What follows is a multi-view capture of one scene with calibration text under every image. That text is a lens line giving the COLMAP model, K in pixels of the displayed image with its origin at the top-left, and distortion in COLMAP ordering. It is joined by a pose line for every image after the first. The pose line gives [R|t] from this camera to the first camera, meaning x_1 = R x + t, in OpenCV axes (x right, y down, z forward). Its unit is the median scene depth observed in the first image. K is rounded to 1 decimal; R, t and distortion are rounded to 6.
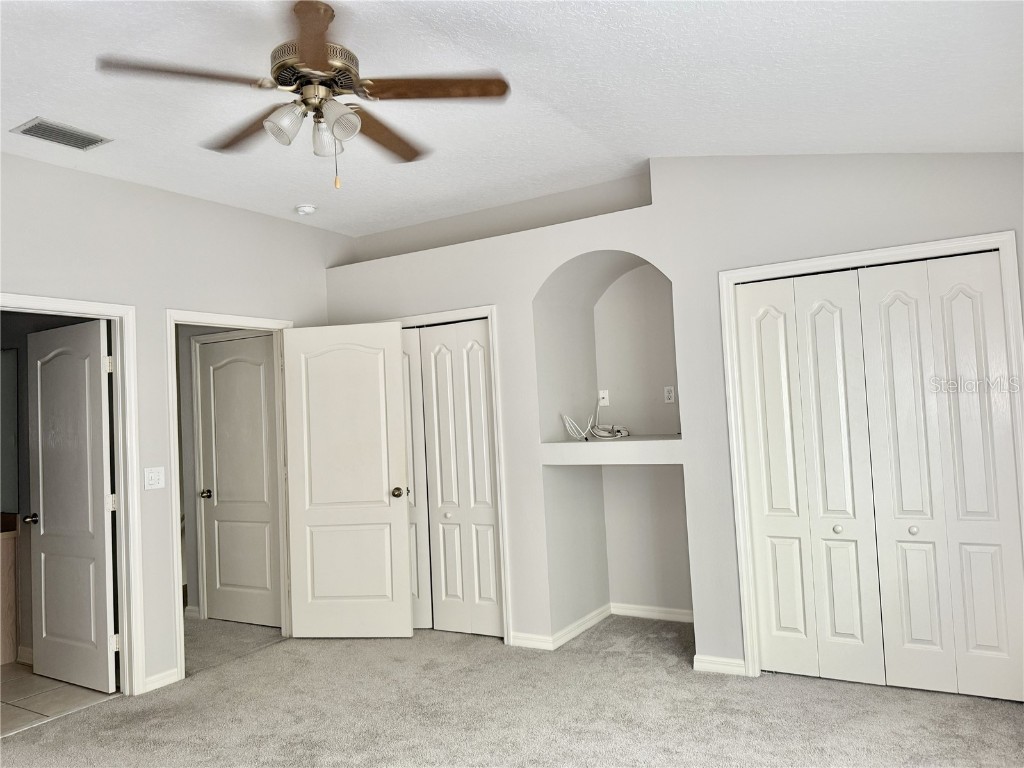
lens RADIAL K [[747.3, 0, 511.6], [0, 747.3, 374.8], [0, 0, 1]] dist [0.067323, -0.098998]
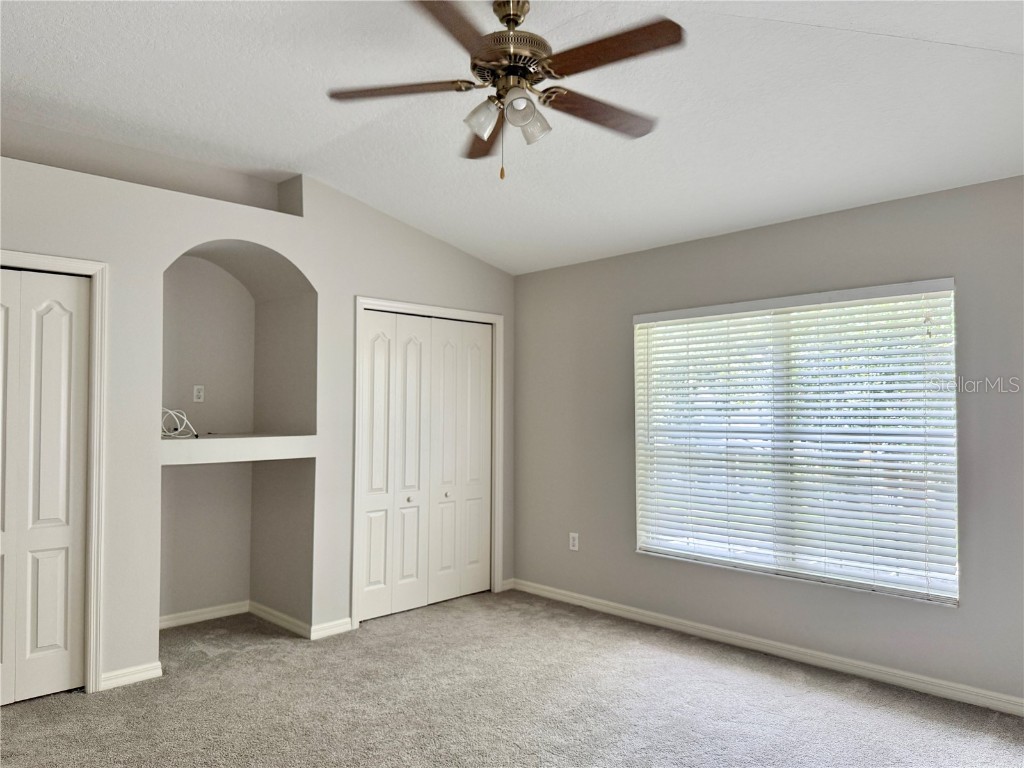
lens RADIAL K [[723.2, 0, 503.0], [0, 723.2, 388.1], [0, 0, 1]] dist [0.059416, -0.090318]
pose [[0.260525, 0.076828, 0.962405, -0.702408], [-0.069287, 0.995746, -0.060734, 0.058978], [-0.962978, -0.050860, 0.264740, 0.423816]]
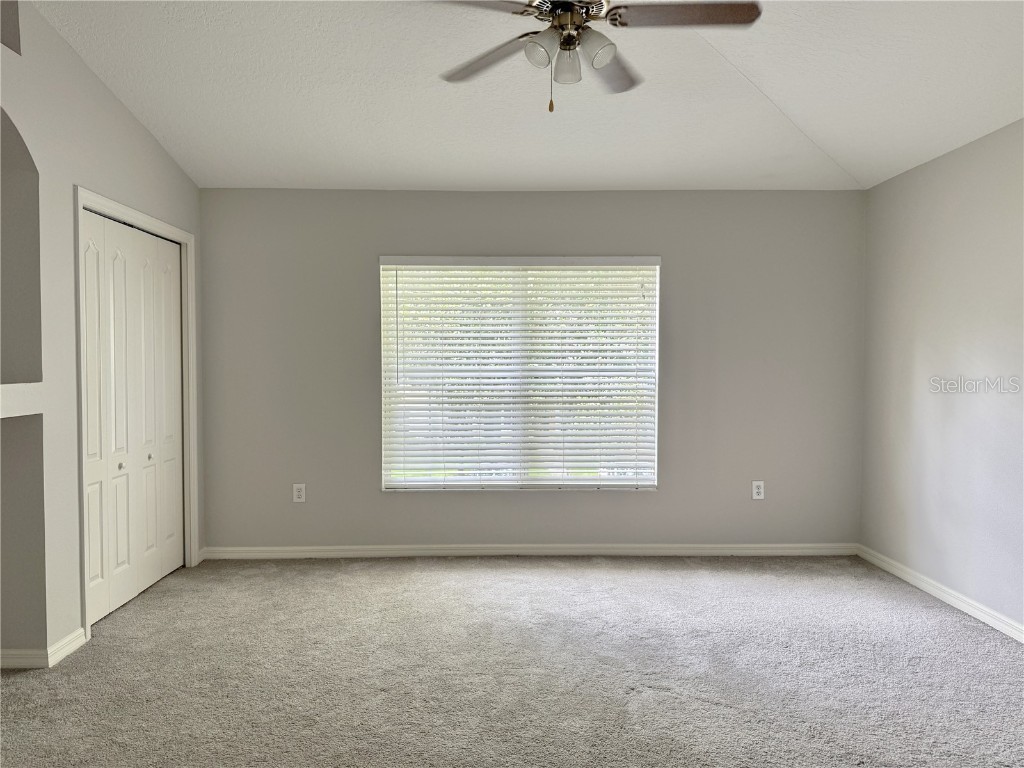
lens RADIAL K [[723.2, 0, 503.0], [0, 723.2, 388.1], [0, 0, 1]] dist [0.059416, -0.090318]
pose [[-0.527444, 0.018053, 0.849398, -0.624001], [-0.025801, 0.998973, -0.037254, 0.102227], [-0.849198, -0.041564, -0.526437, 0.935149]]
